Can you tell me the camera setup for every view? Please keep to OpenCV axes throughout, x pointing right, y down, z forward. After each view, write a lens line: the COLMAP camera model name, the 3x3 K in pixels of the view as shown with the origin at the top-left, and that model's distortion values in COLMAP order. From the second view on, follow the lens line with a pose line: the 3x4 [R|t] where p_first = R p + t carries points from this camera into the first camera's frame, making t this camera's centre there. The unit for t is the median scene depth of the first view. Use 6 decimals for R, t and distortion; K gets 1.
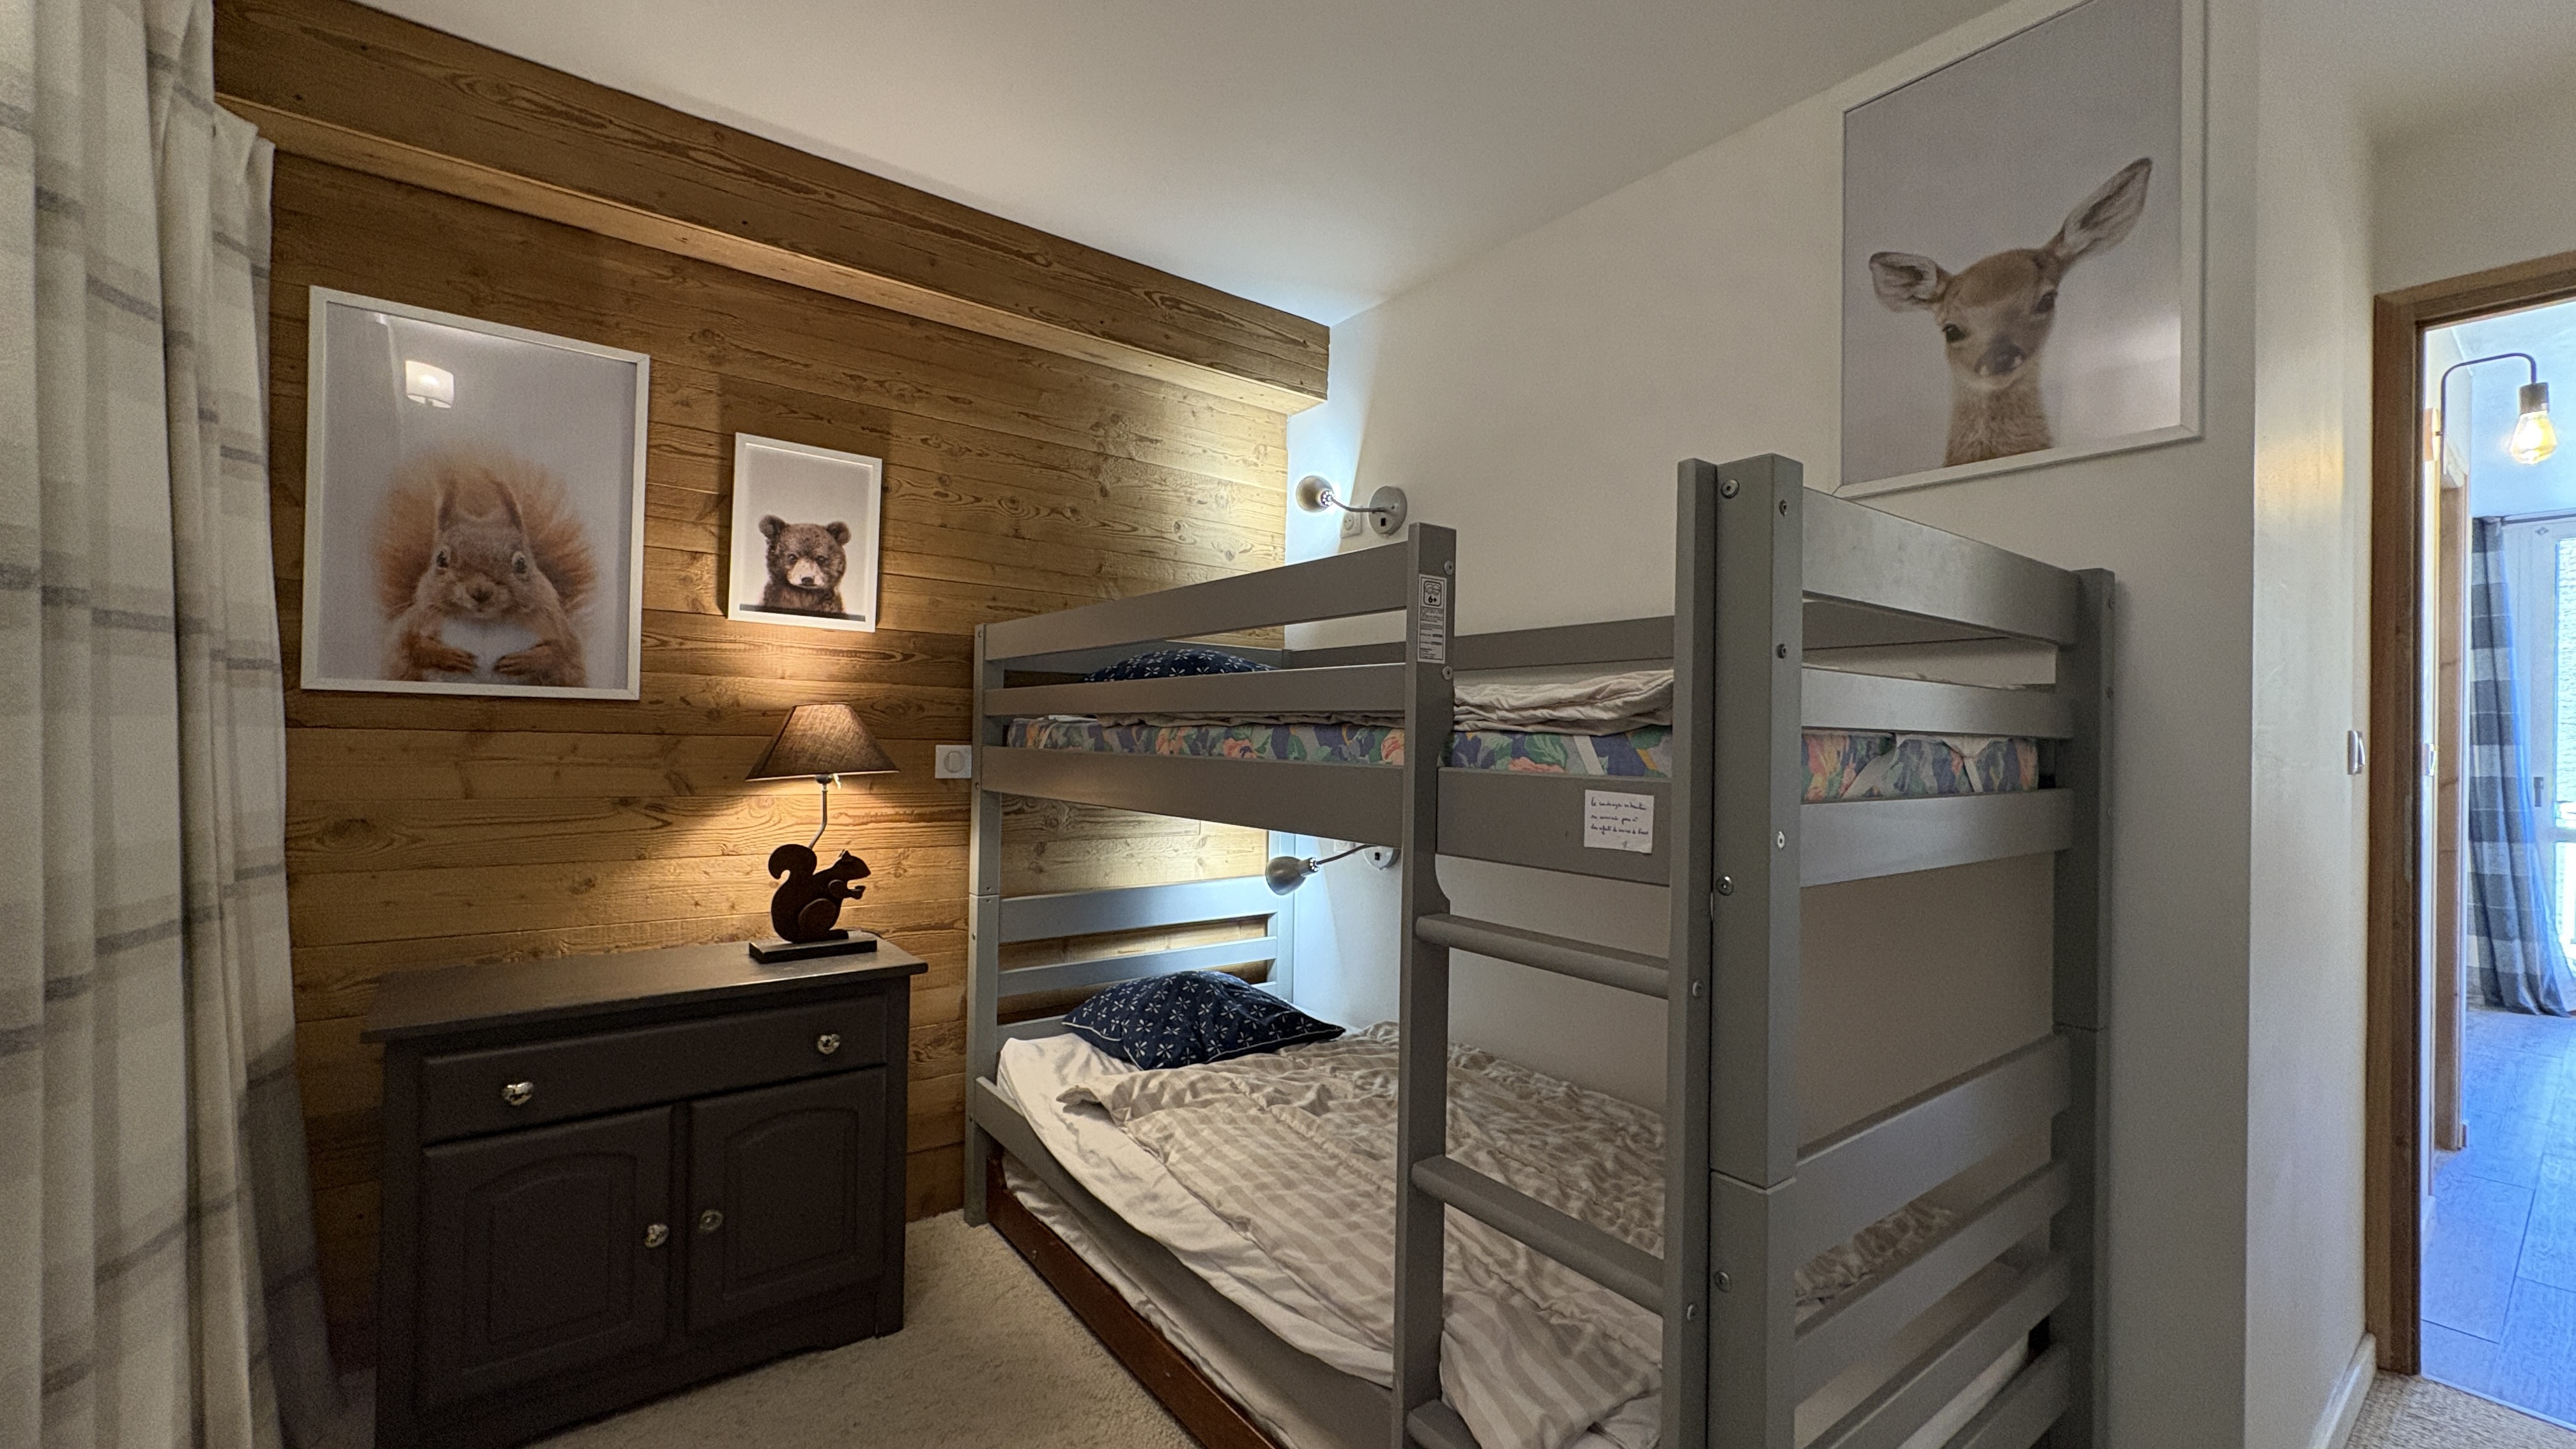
lens RADIAL K [[1019.9, 0, 1288.0], [0, 1019.9, 724.5], [0, 0, 1]] dist [0.000072, 0.000394]
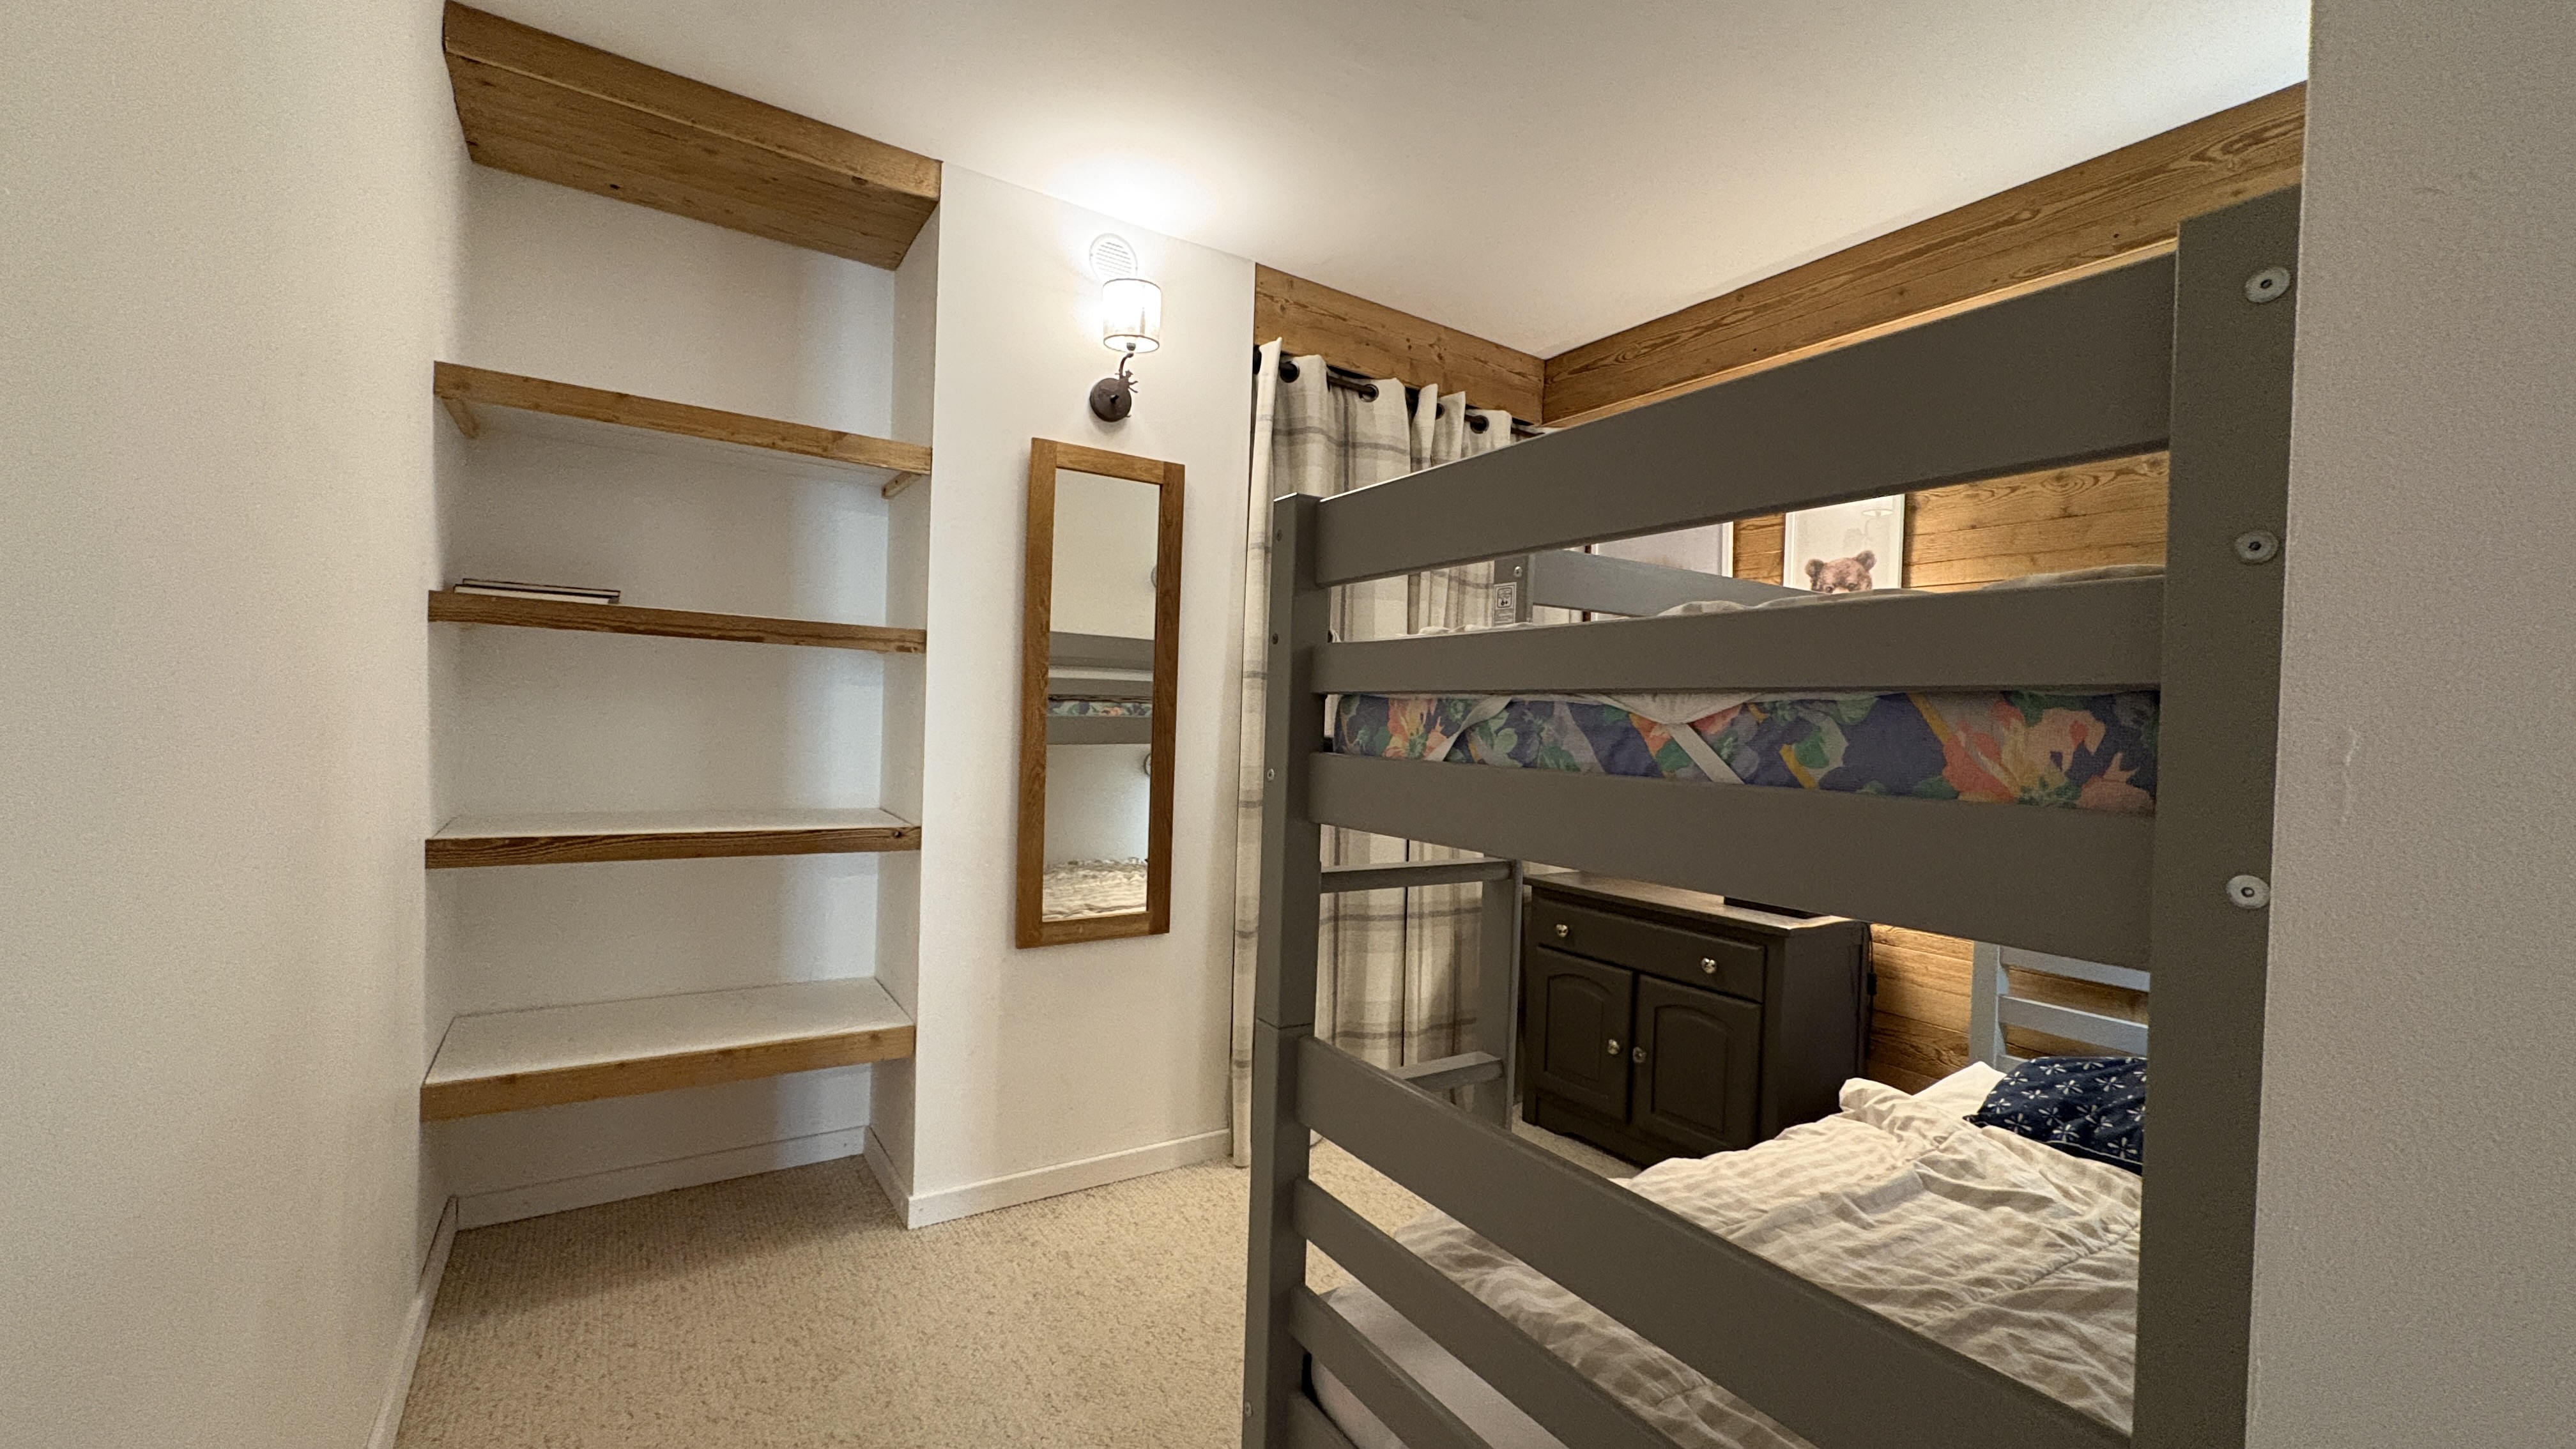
lens RADIAL K [[1019.9, 0, 1288.0], [0, 1019.9, 724.5], [0, 0, 1]] dist [0.000072, 0.000394]
pose [[-0.069680, -0.015245, -0.997453, 0.780371], [-0.021474, 0.999674, -0.013779, 0.026627], [0.997338, 0.020460, -0.069984, 0.465693]]
